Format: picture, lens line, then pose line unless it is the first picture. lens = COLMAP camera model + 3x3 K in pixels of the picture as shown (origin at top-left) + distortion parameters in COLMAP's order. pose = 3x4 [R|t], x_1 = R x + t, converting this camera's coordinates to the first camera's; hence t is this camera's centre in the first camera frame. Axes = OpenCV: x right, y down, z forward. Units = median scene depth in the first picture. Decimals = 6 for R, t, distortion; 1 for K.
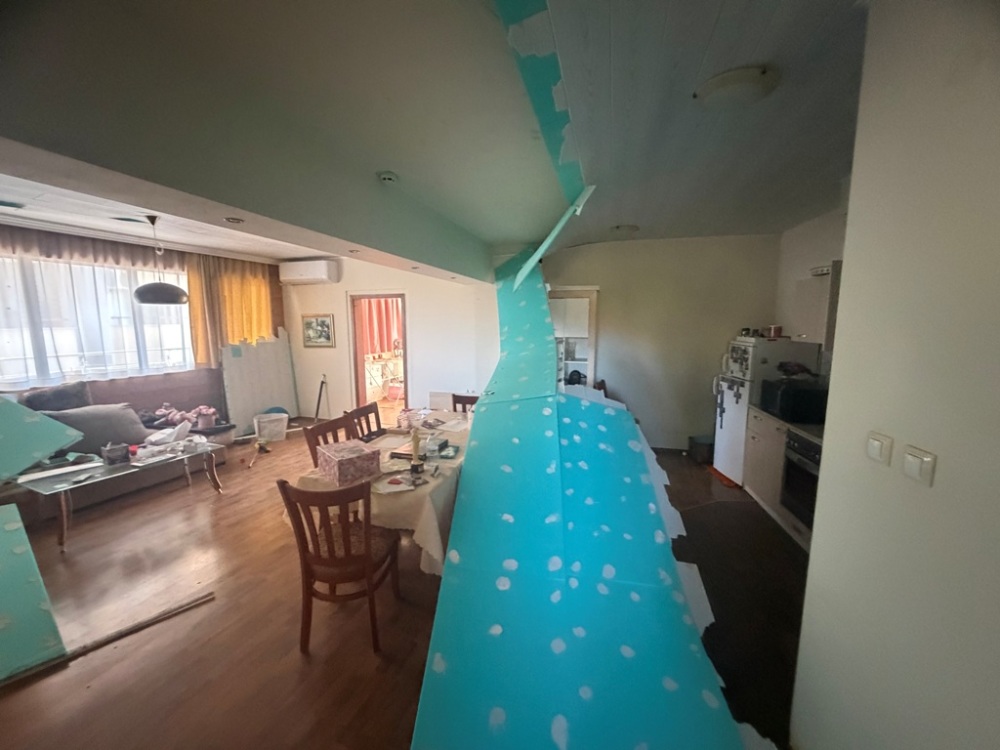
lens RADIAL K [[395.4, 0, 497.7], [0, 395.4, 373.3], [0, 0, 1]] dist [-0.002169, -0.000548]
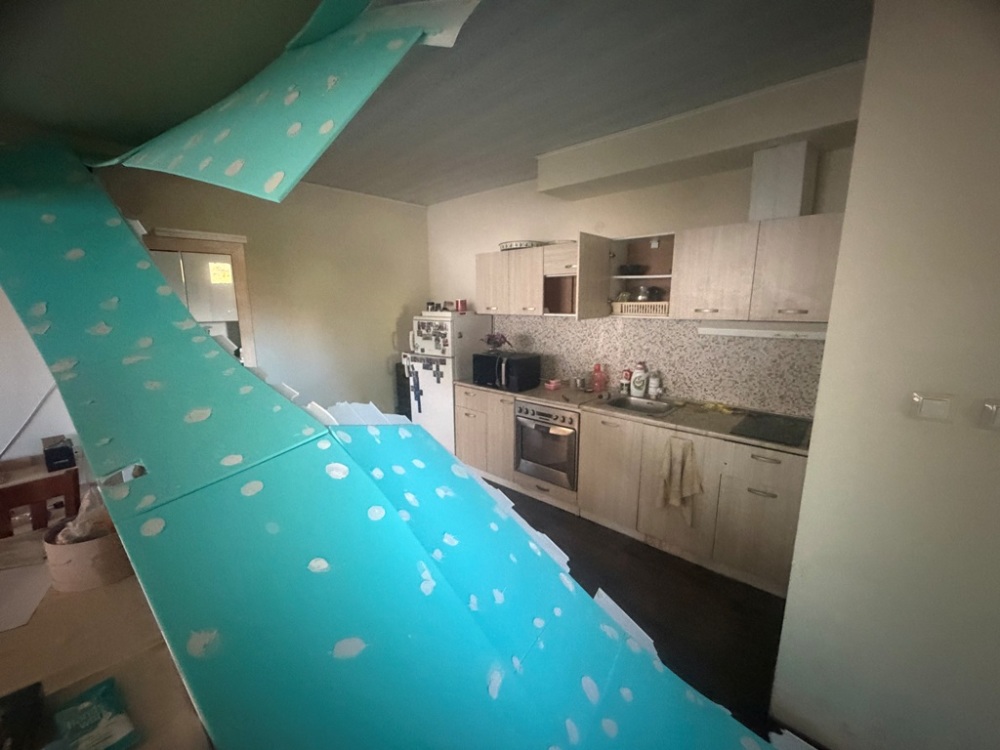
lens RADIAL K [[395.4, 0, 497.7], [0, 395.4, 373.3], [0, 0, 1]] dist [-0.002169, -0.000548]
pose [[0.498177, -0.160955, 0.852006, -0.123587], [0.118186, 0.986054, 0.117174, -0.040103], [-0.858983, 0.042322, 0.510252, 0.402361]]
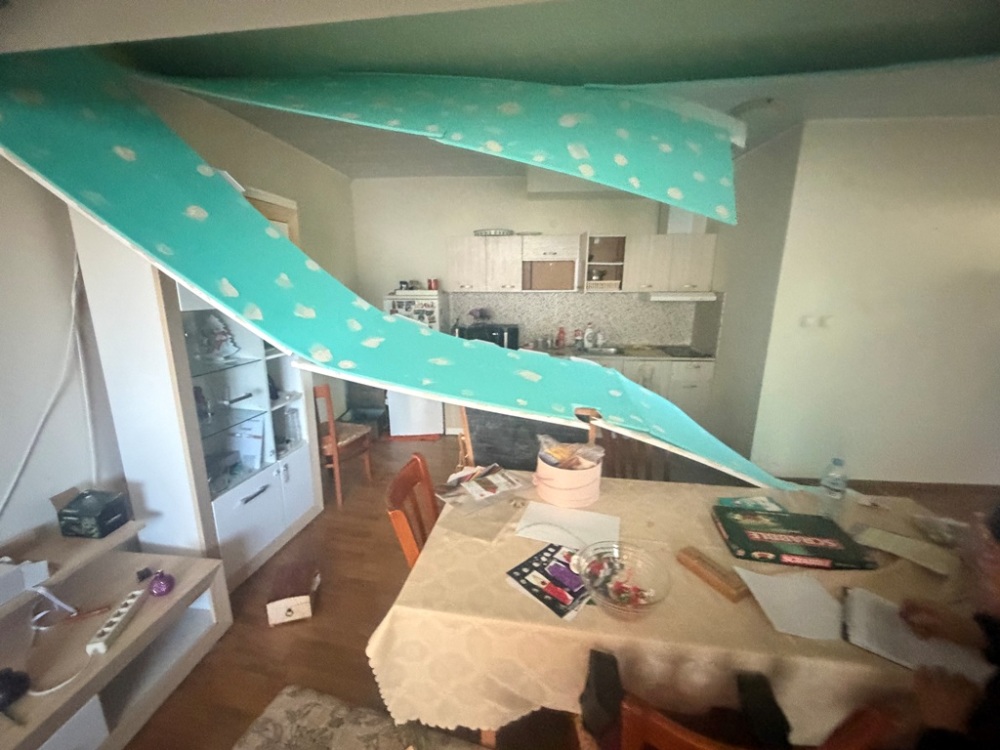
lens RADIAL K [[395.4, 0, 497.7], [0, 395.4, 373.3], [0, 0, 1]] dist [-0.002169, -0.000548]
pose [[-0.142957, -0.230399, 0.962538, -0.383608], [0.130559, 0.959638, 0.249095, -0.112318], [-0.981080, 0.161278, -0.107106, 0.942052]]
